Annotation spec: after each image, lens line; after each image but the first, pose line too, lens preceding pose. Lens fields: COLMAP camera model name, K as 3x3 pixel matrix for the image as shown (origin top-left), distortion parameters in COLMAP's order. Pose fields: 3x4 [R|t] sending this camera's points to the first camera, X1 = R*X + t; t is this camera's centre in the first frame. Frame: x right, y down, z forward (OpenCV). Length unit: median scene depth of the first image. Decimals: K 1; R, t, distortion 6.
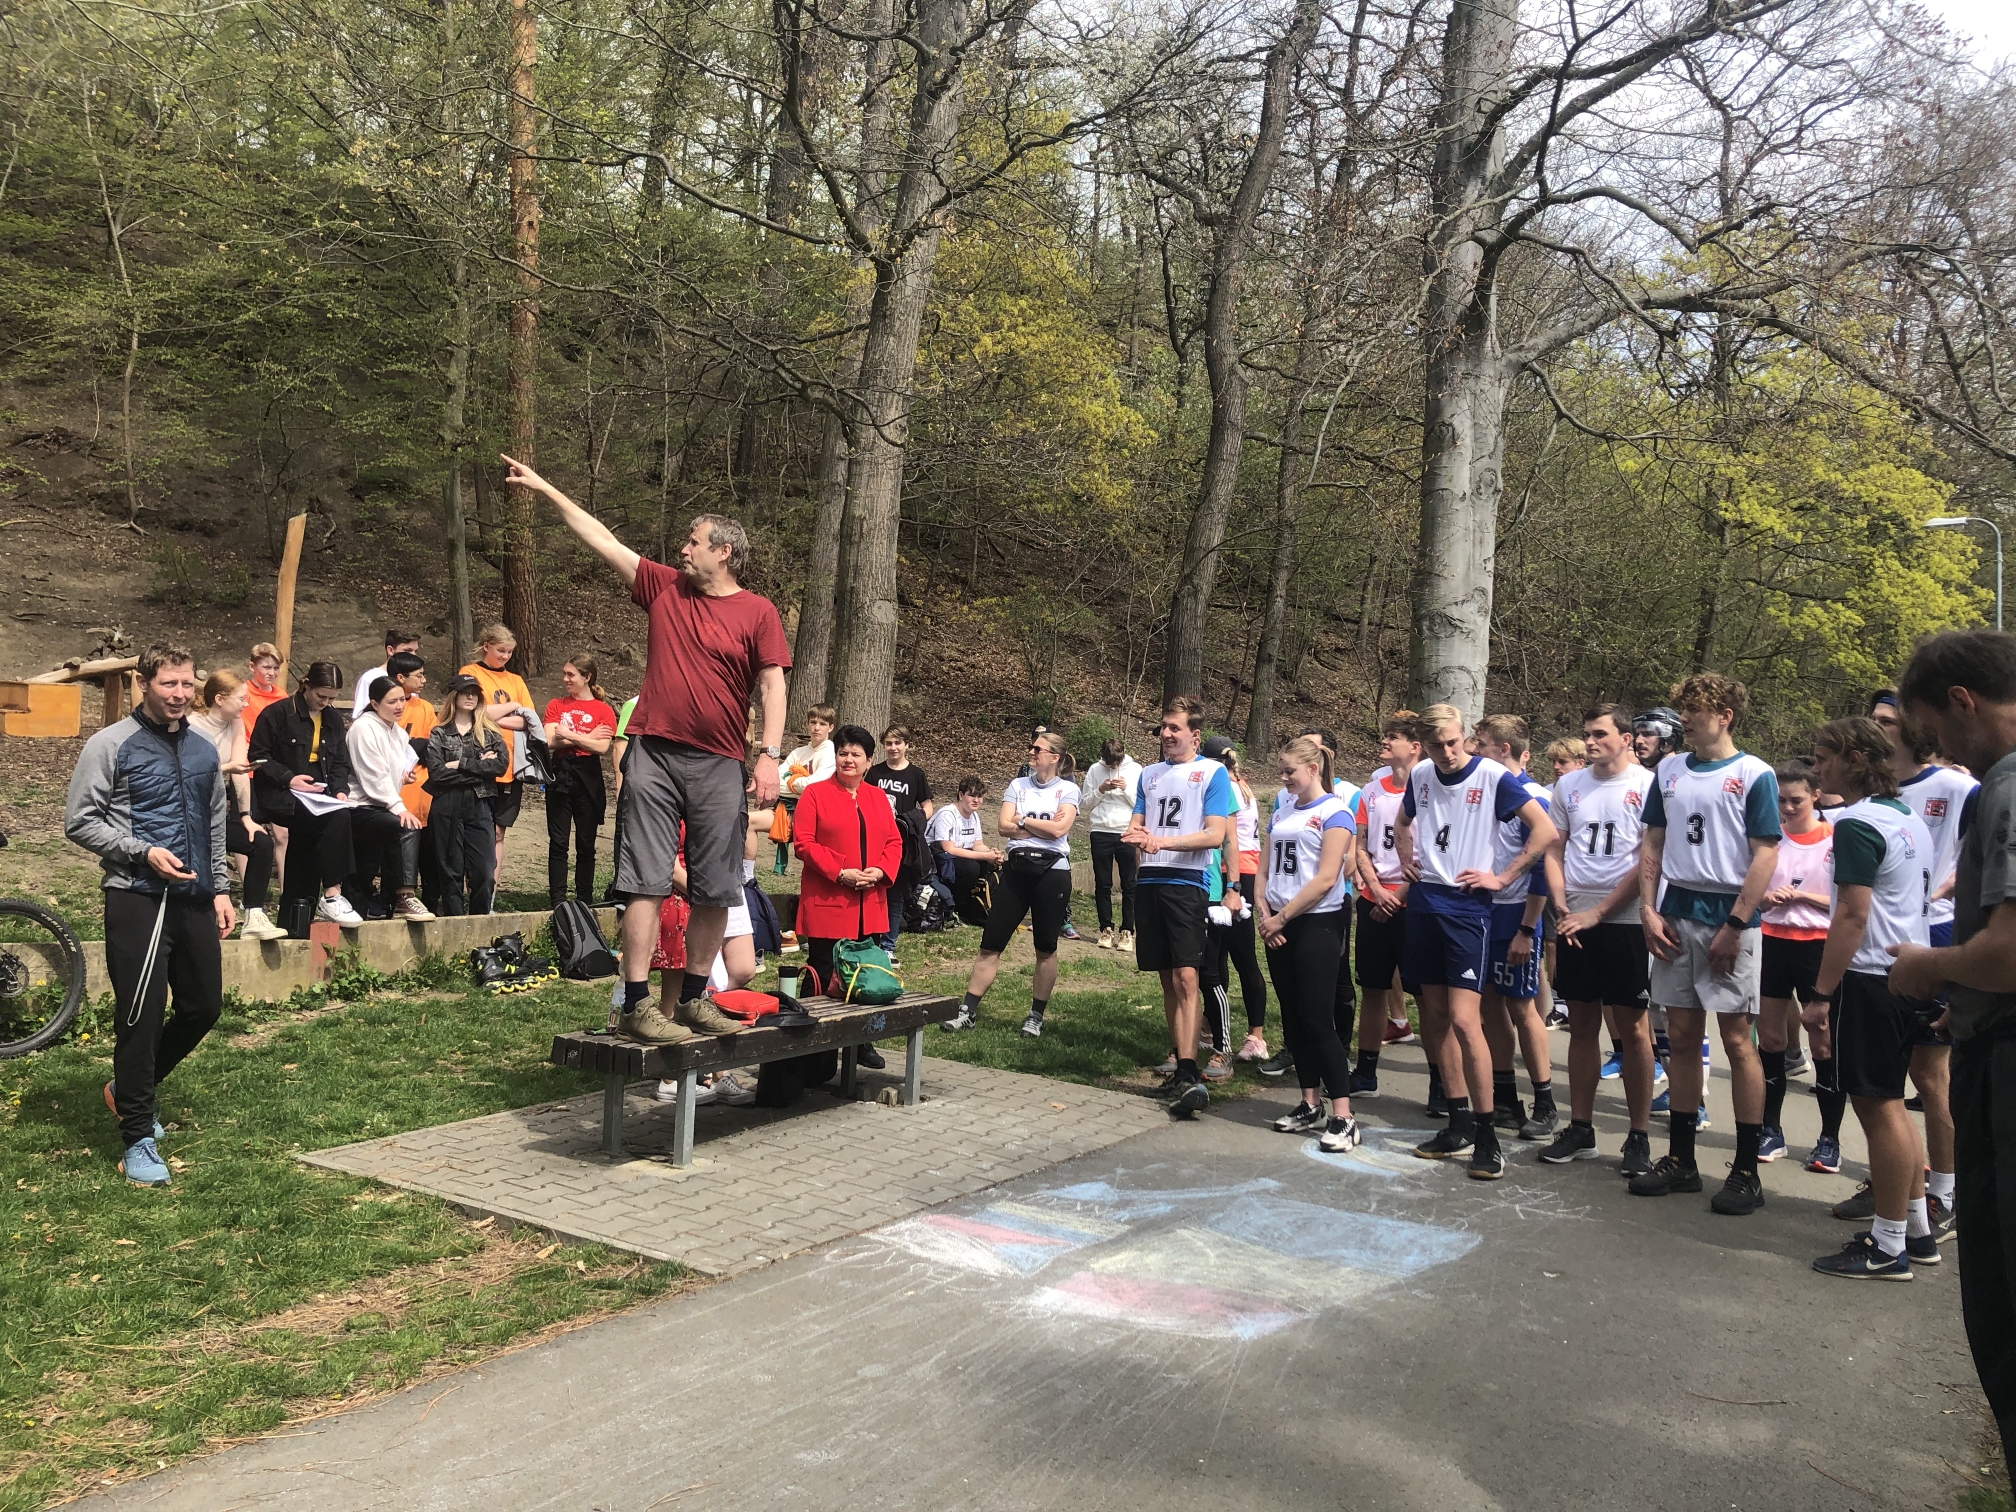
lens RADIAL K [[1654.1, 0, 963.8], [0, 1654.1, 749.4], [0, 0, 1]] dist [0.010604, 0.012779]
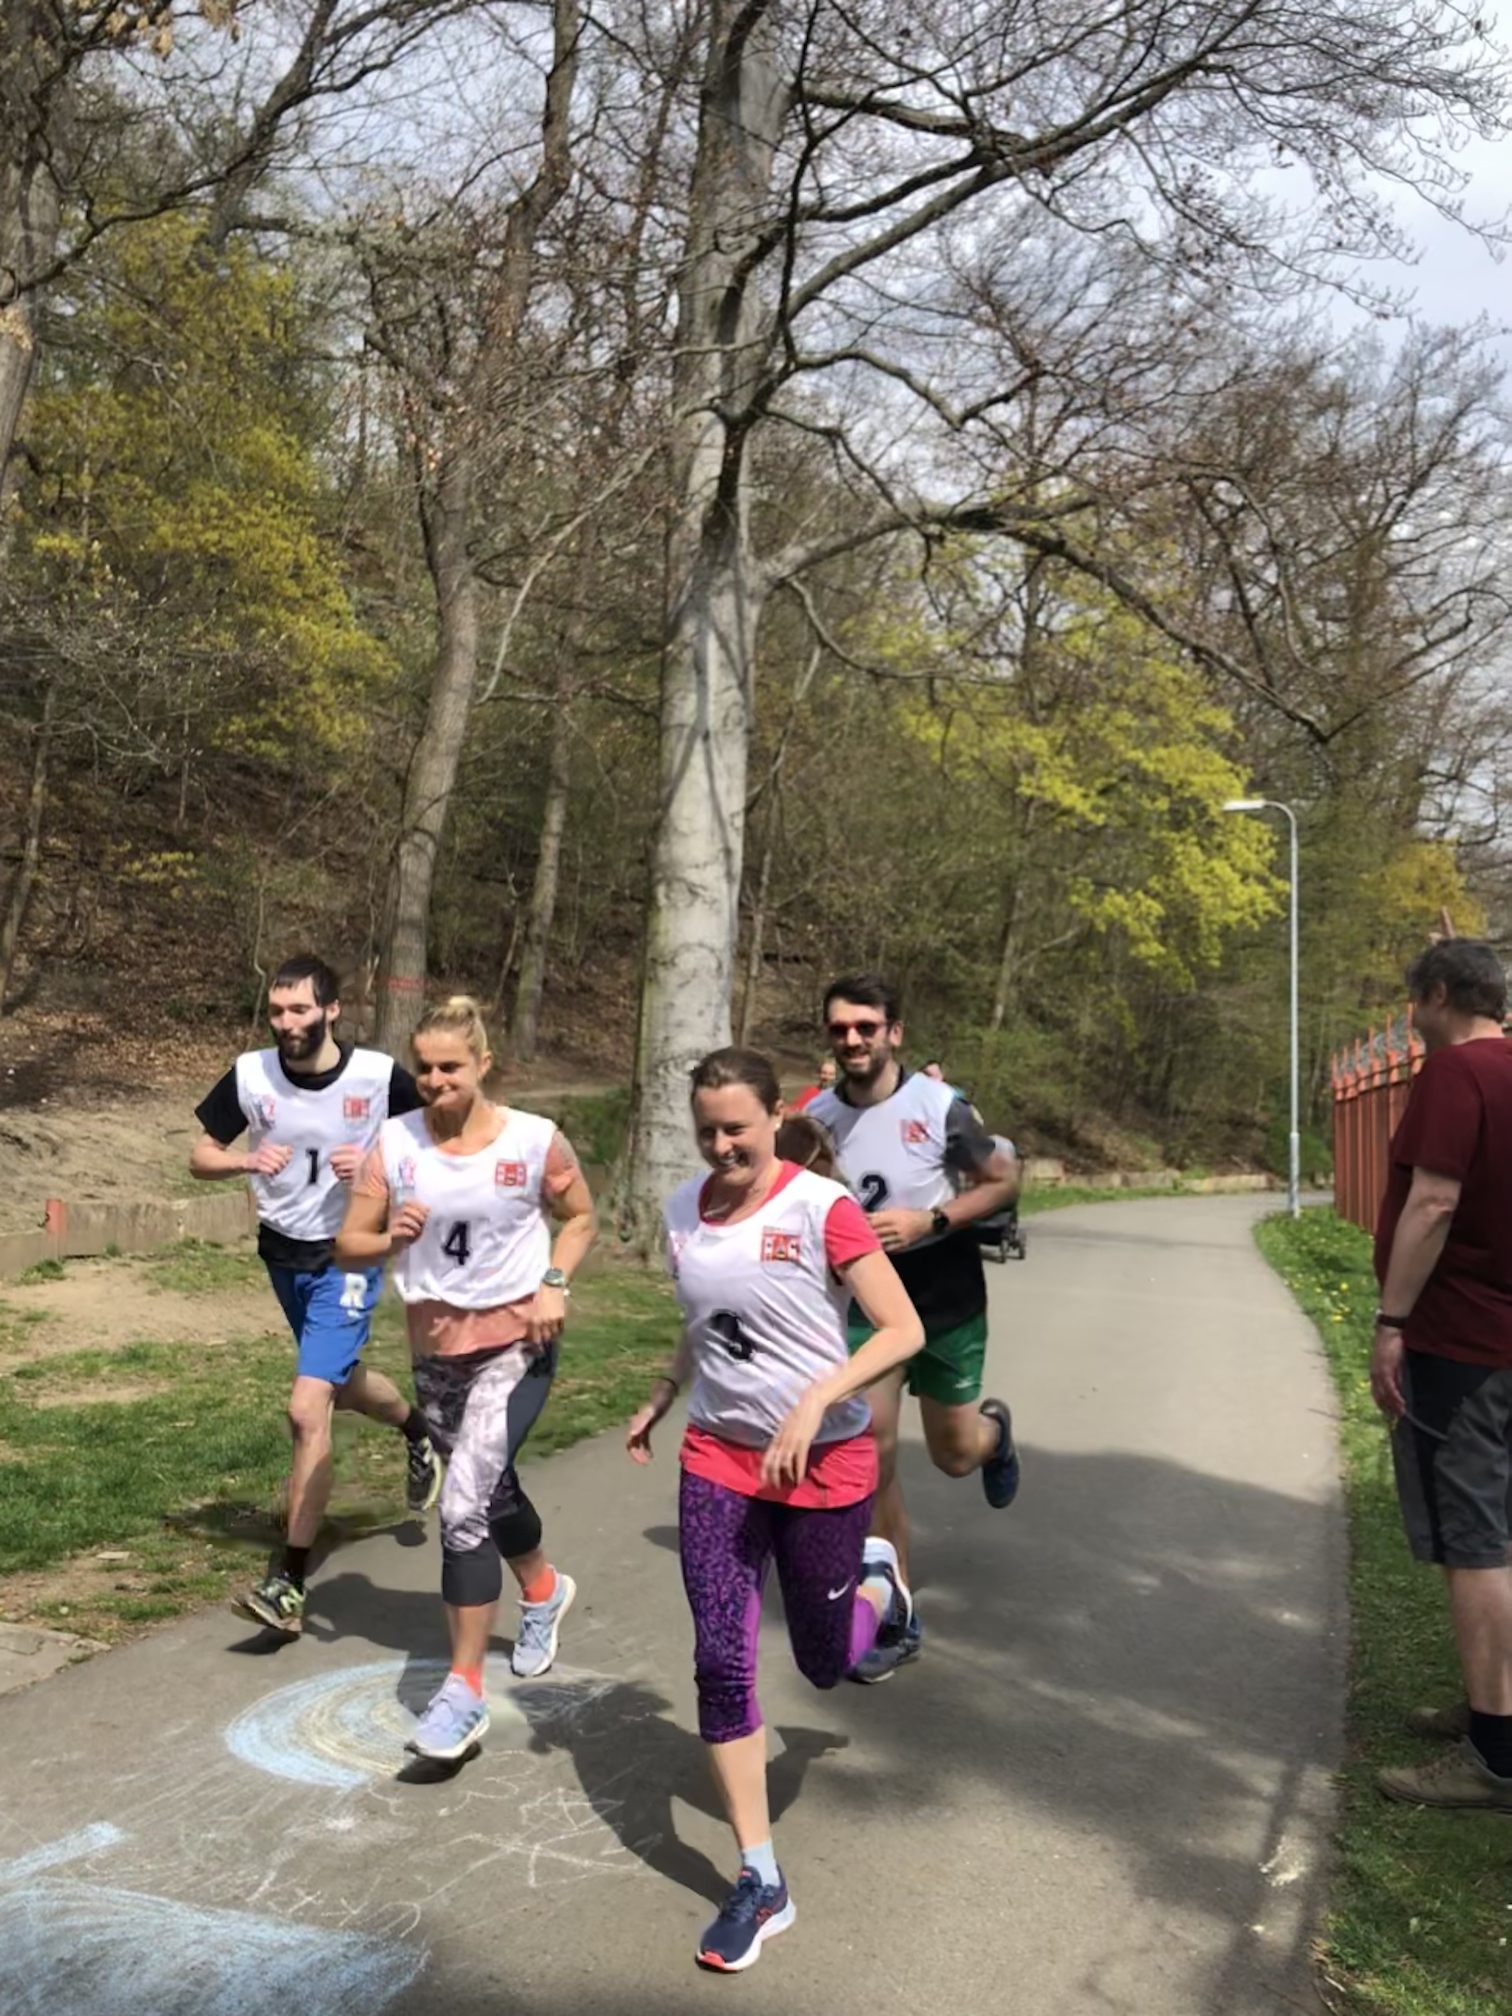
lens RADIAL K [[1655.7, 0, 756.0], [0, 1655.7, 1008.0], [0, 0, 1]] dist [0.014017, 0.000729]
pose [[0.970829, 0.011186, 0.239512, 0.118389], [-0.005013, 0.999640, -0.026365, 0.002356], [-0.239720, 0.024395, 0.970535, 0.189807]]
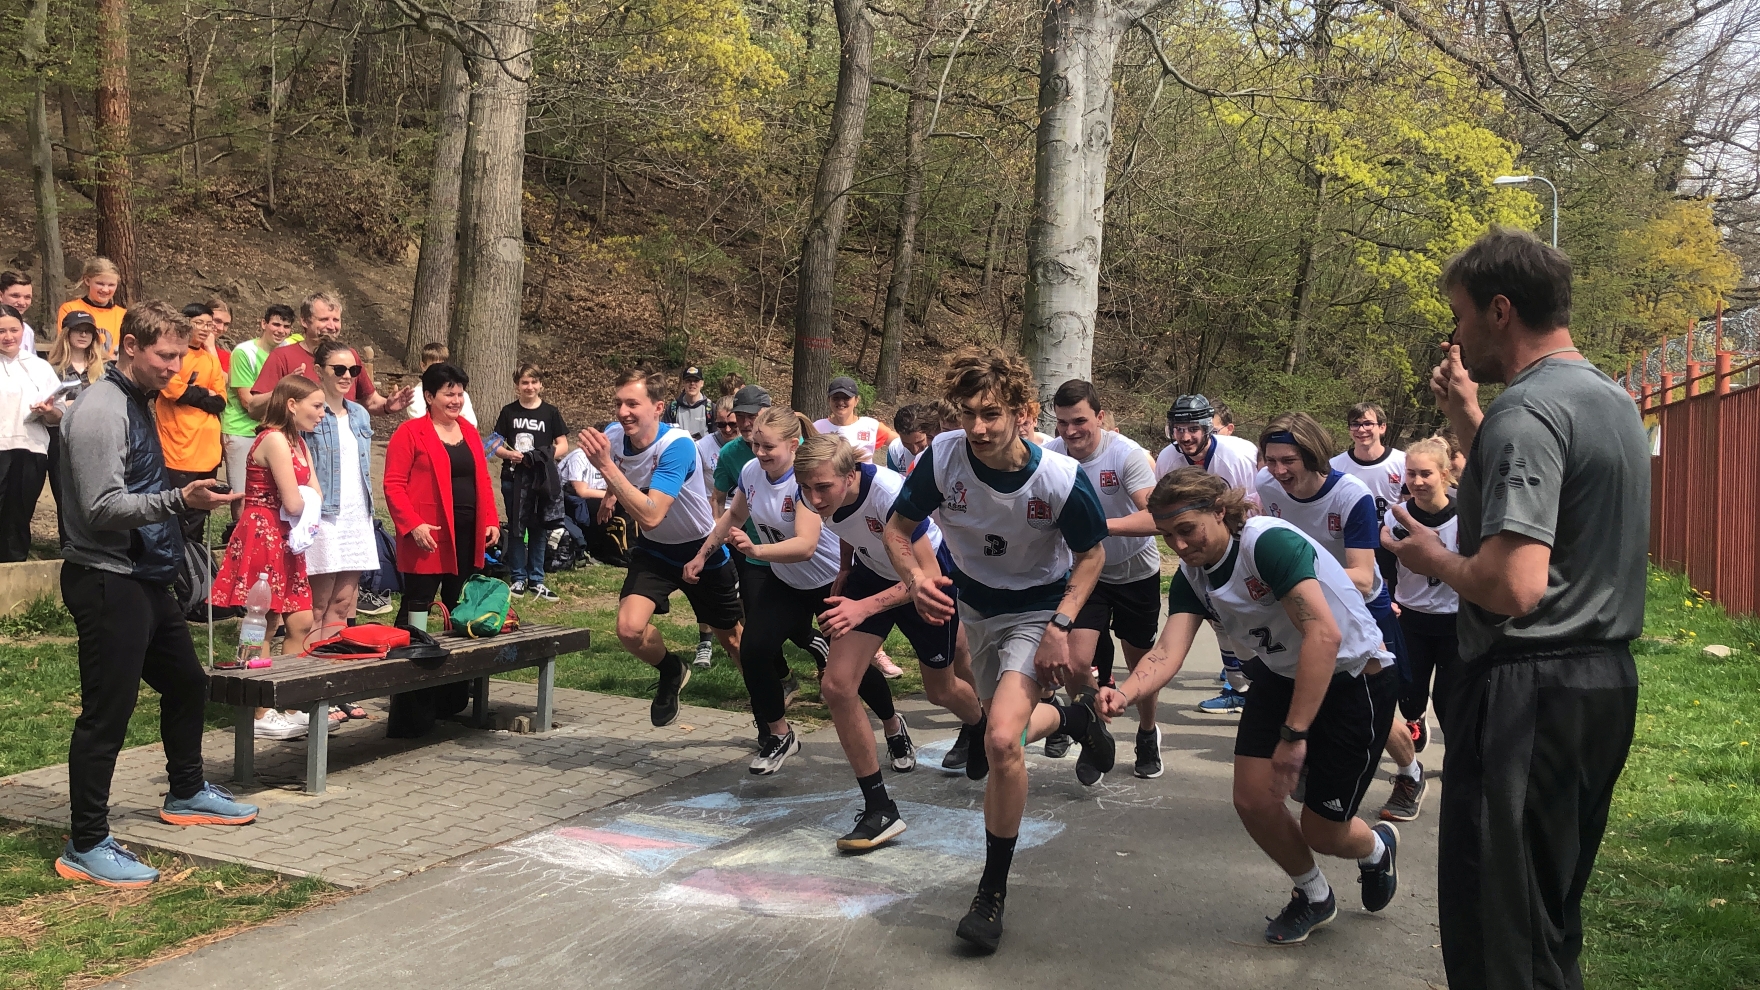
lens RADIAL K [[1718.7, 0, 886.5], [0, 1718.7, 482.7], [0, 0, 1]] dist [0.057074, -0.110605]
pose [[0.986171, -0.009037, 0.165483, 0.001845], [0.000460, 0.998658, 0.051792, 0.001875], [-0.165729, -0.050999, 0.984852, -0.057058]]
